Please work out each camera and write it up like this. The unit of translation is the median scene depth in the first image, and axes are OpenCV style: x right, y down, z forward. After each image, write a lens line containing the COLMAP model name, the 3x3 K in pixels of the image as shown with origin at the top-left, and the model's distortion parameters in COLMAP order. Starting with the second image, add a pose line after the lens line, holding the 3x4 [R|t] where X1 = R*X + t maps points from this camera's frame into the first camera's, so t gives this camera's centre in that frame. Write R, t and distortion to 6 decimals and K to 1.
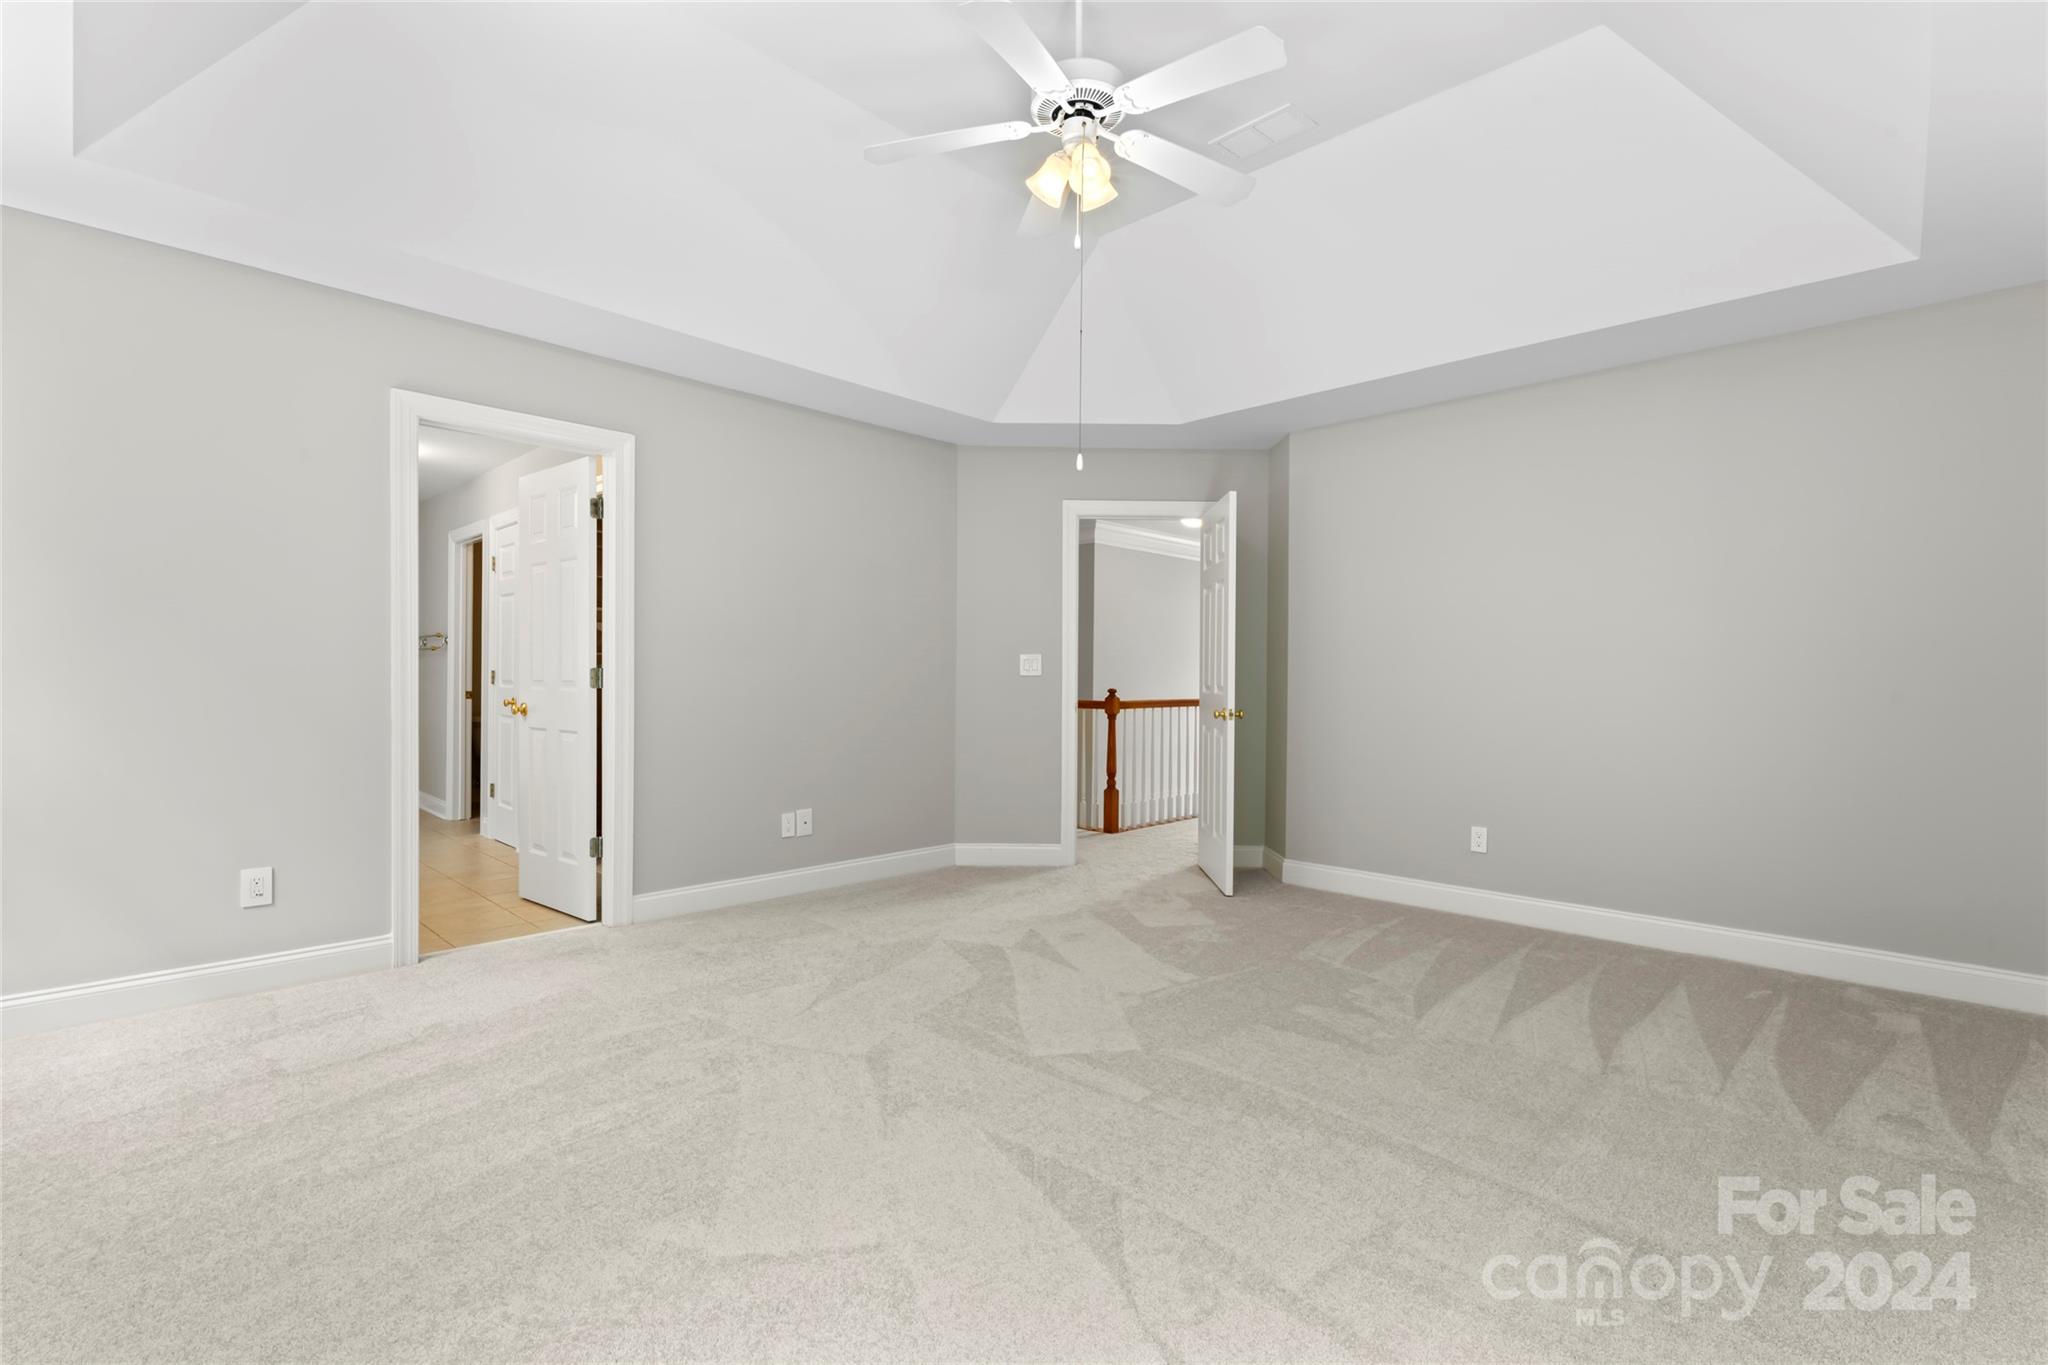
lens RADIAL K [[930.0, 0, 1012.4], [0, 930.0, 680.8], [0, 0, 1]] dist [-0.001221, 0.000522]
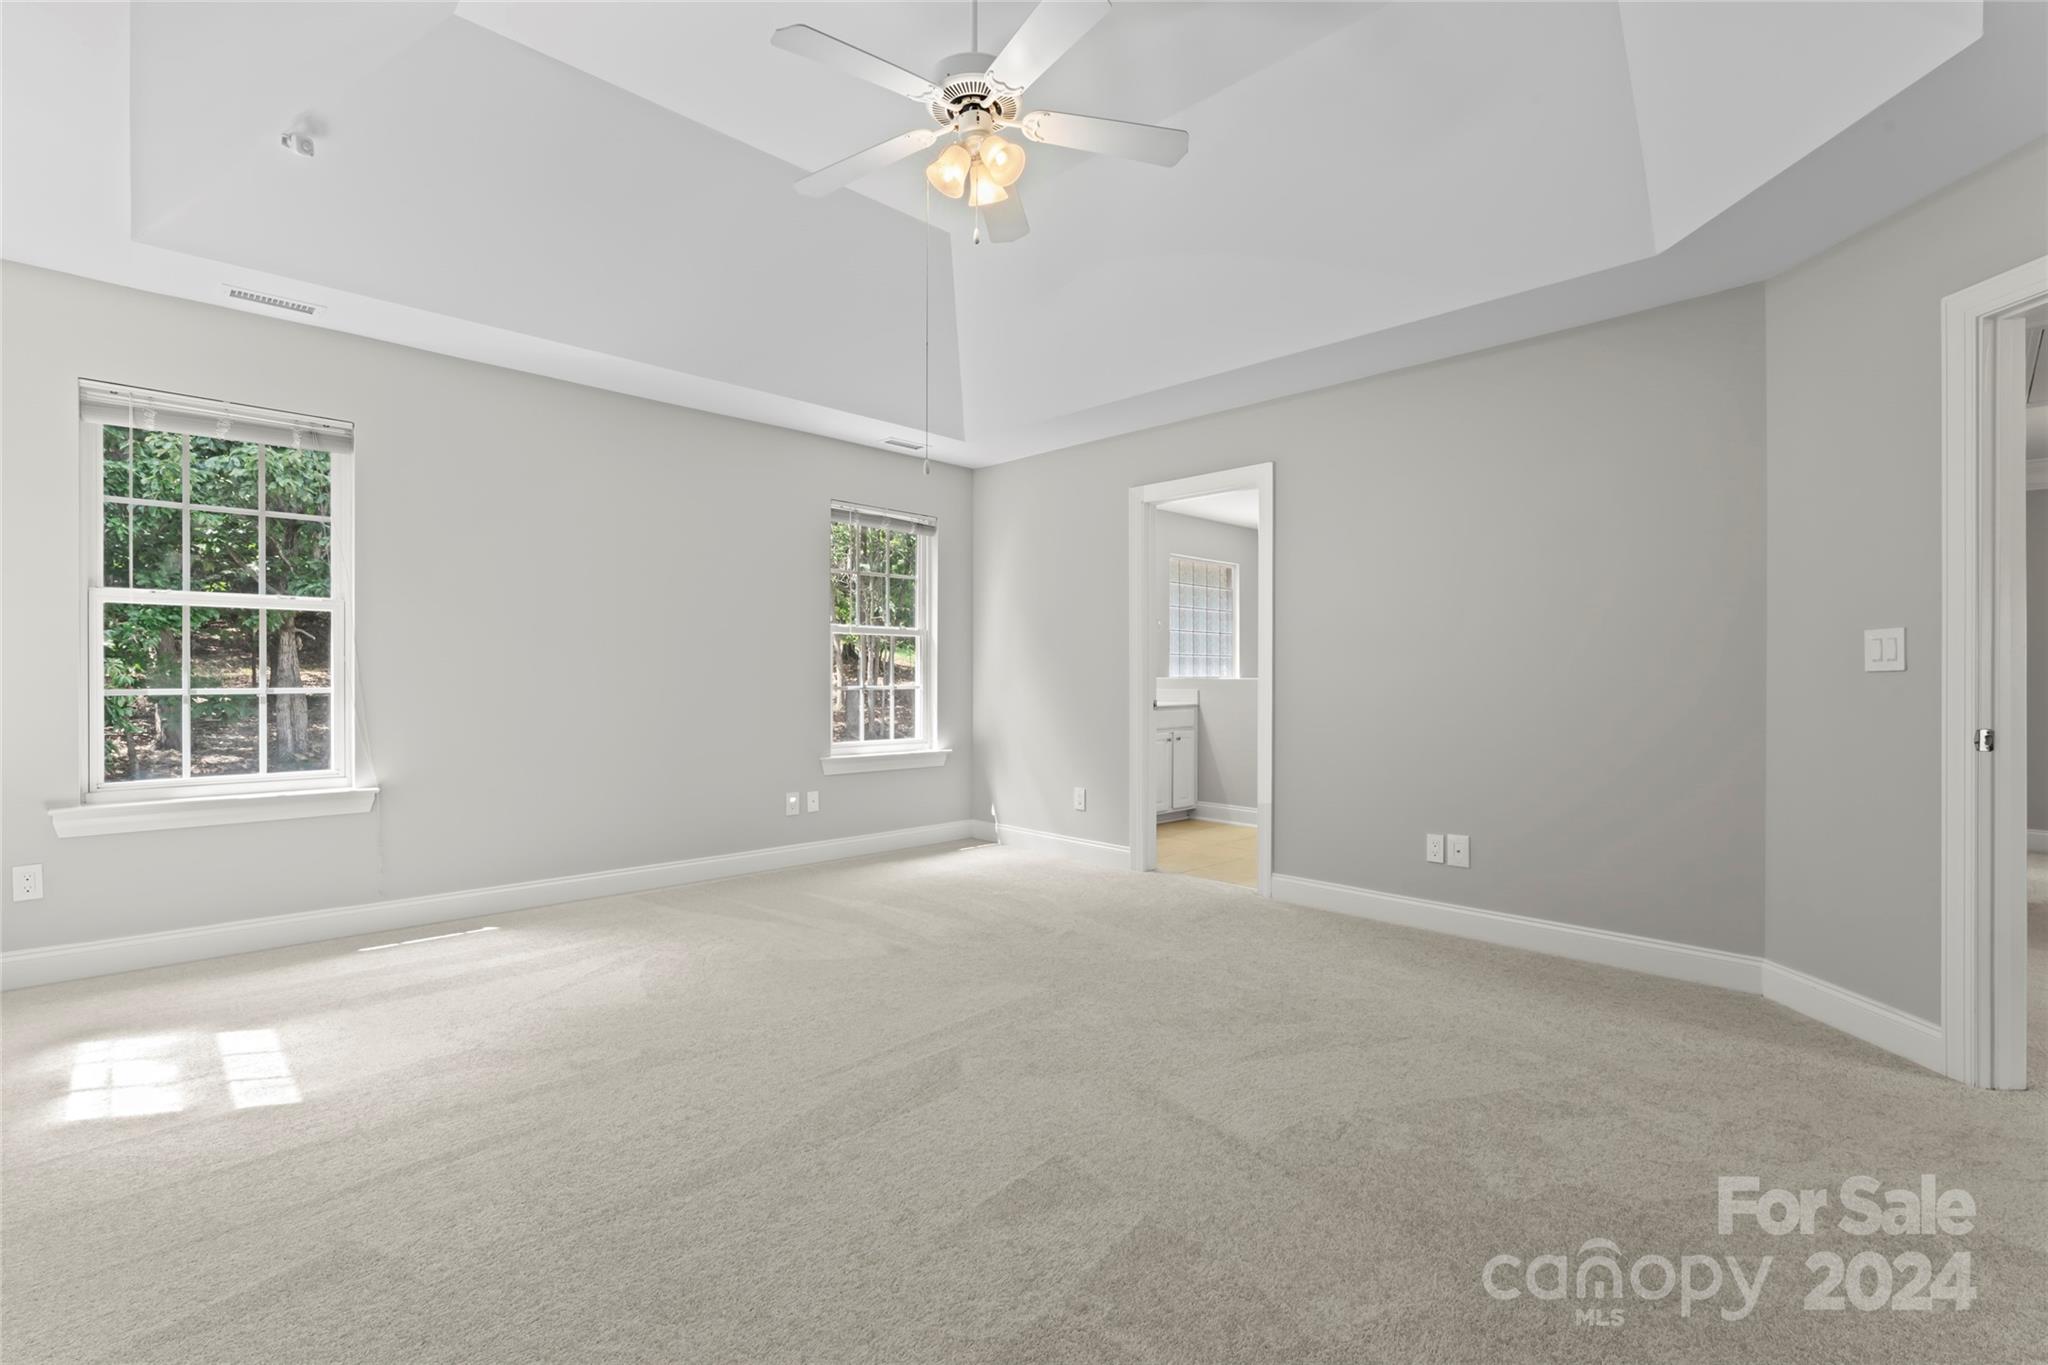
lens RADIAL K [[930.0, 0, 1014.1], [0, 930.0, 680.1], [0, 0, 1]] dist [-0.001221, 0.000522]
pose [[-0.017889, -0.003400, -0.999834, 0.709594], [-0.007741, 0.999965, -0.003262, 0.006240], [0.999810, 0.007682, -0.017915, 0.709597]]
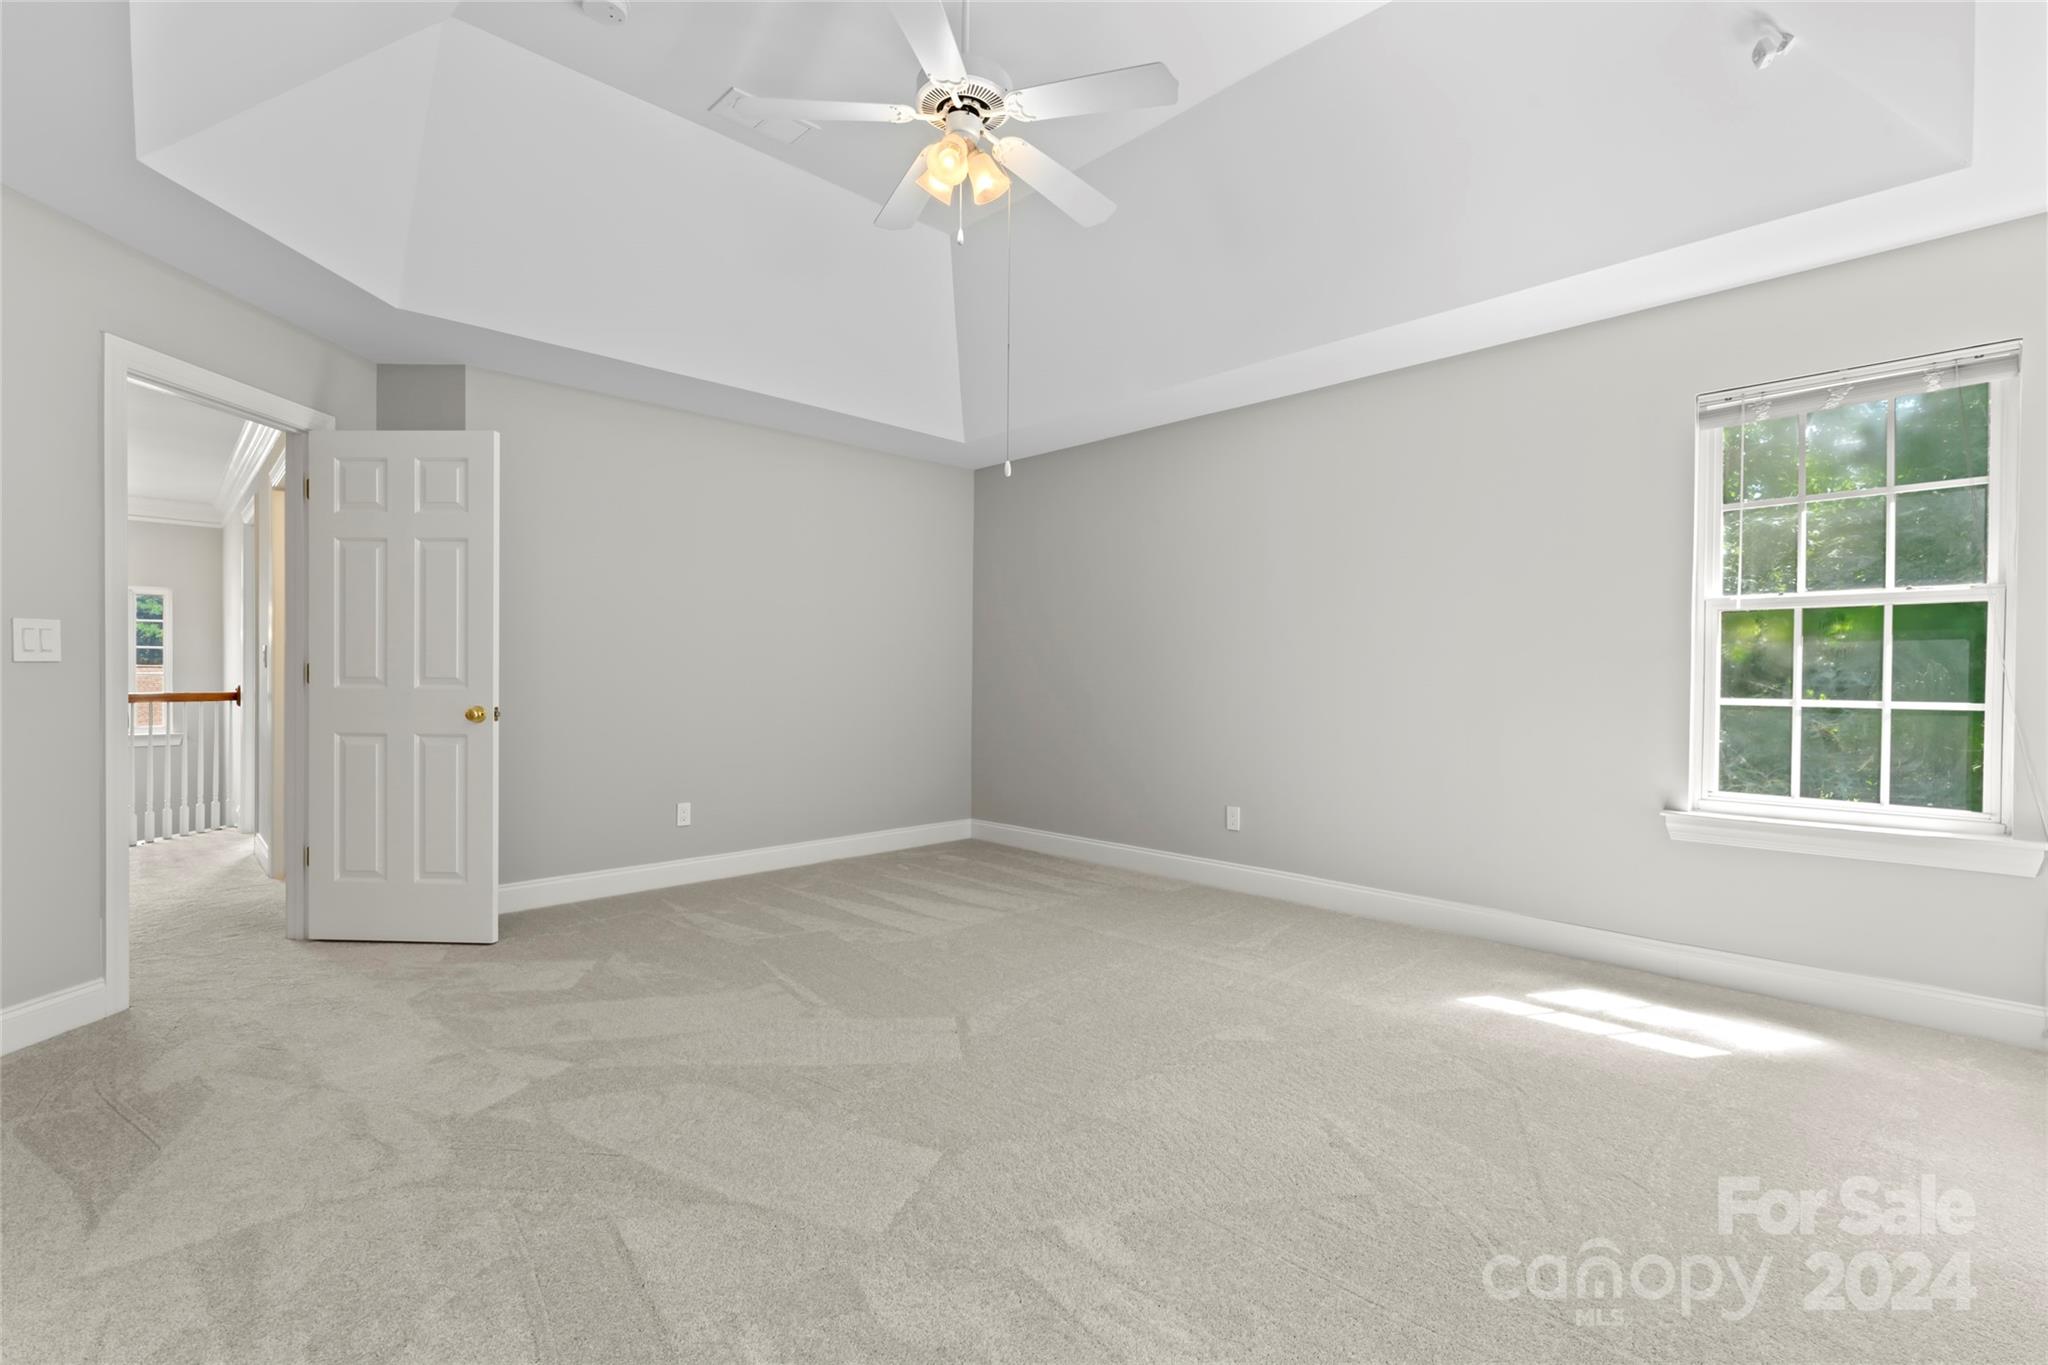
lens RADIAL K [[930.0, 0, 1007.4], [0, 930.0, 679.0], [0, 0, 1]] dist [-0.001221, 0.000522]
pose [[0.005753, -0.010128, 0.999932, -0.630982], [-0.003734, 0.999942, 0.010149, -0.004072], [-0.999976, -0.003792, 0.005715, 0.632547]]
